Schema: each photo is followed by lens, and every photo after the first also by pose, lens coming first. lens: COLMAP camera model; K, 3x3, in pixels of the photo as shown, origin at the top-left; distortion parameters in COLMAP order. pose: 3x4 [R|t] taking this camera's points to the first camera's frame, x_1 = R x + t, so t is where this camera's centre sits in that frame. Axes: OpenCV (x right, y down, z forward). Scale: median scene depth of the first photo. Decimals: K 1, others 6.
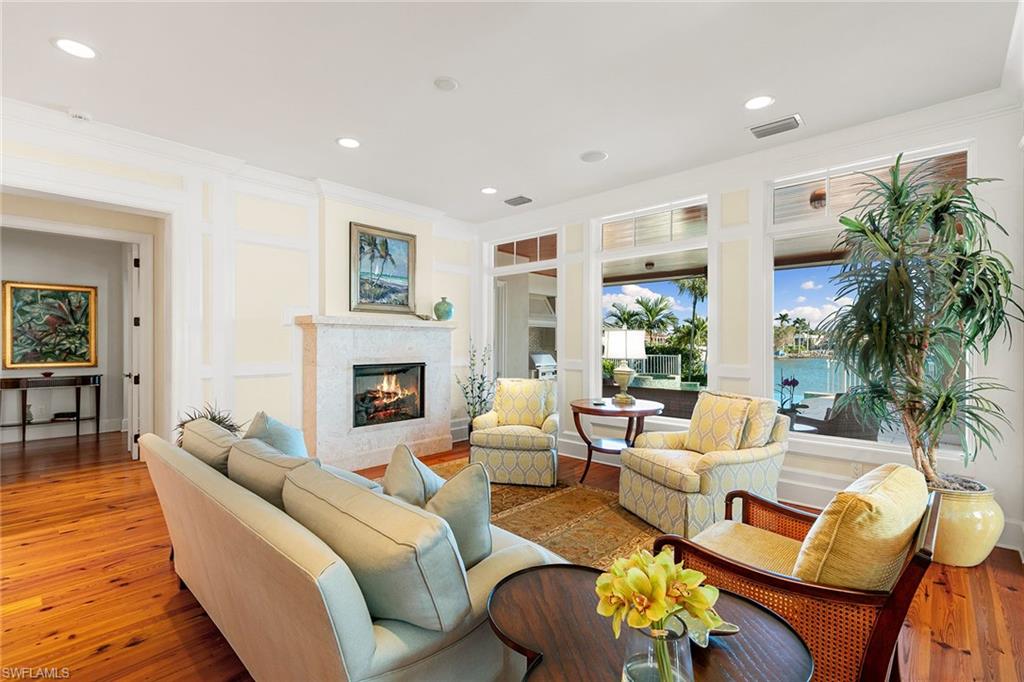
lens RADIAL K [[458.7, 0, 511.1], [0, 458.7, 343.0], [0, 0, 1]] dist [0.004697, -0.000088]
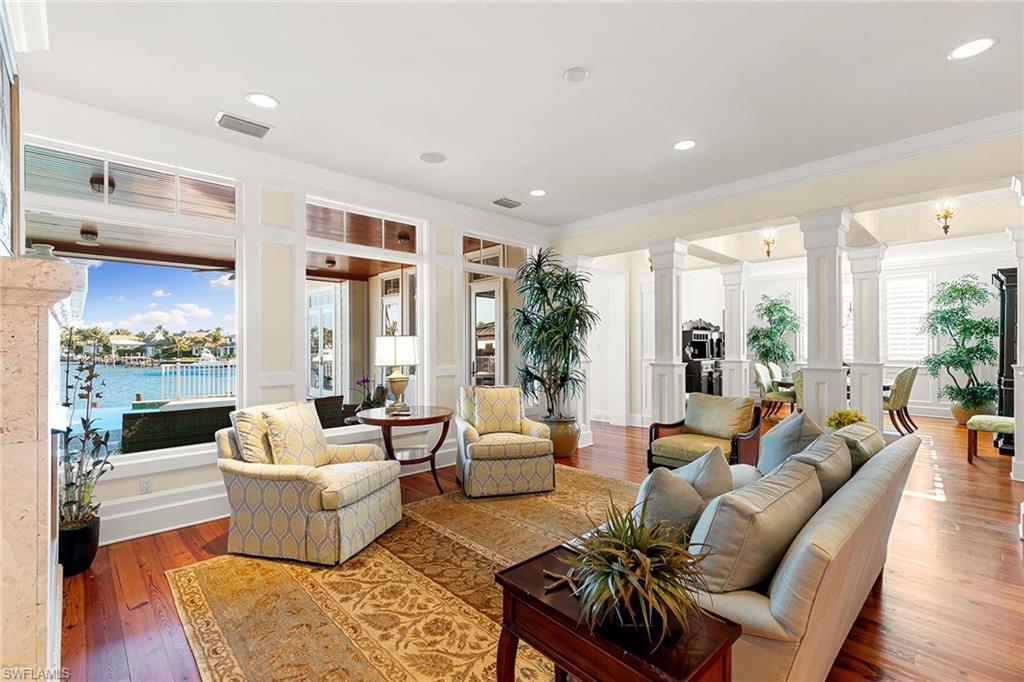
lens RADIAL K [[458.7, 0, 511.1], [0, 458.7, 343.0], [0, 0, 1]] dist [0.004697, -0.000088]
pose [[0.057508, -0.000375, 0.998345, -0.803424], [0.000804, 1.000000, 0.000330, -0.015361], [-0.998345, 0.000783, 0.057509, 0.798485]]
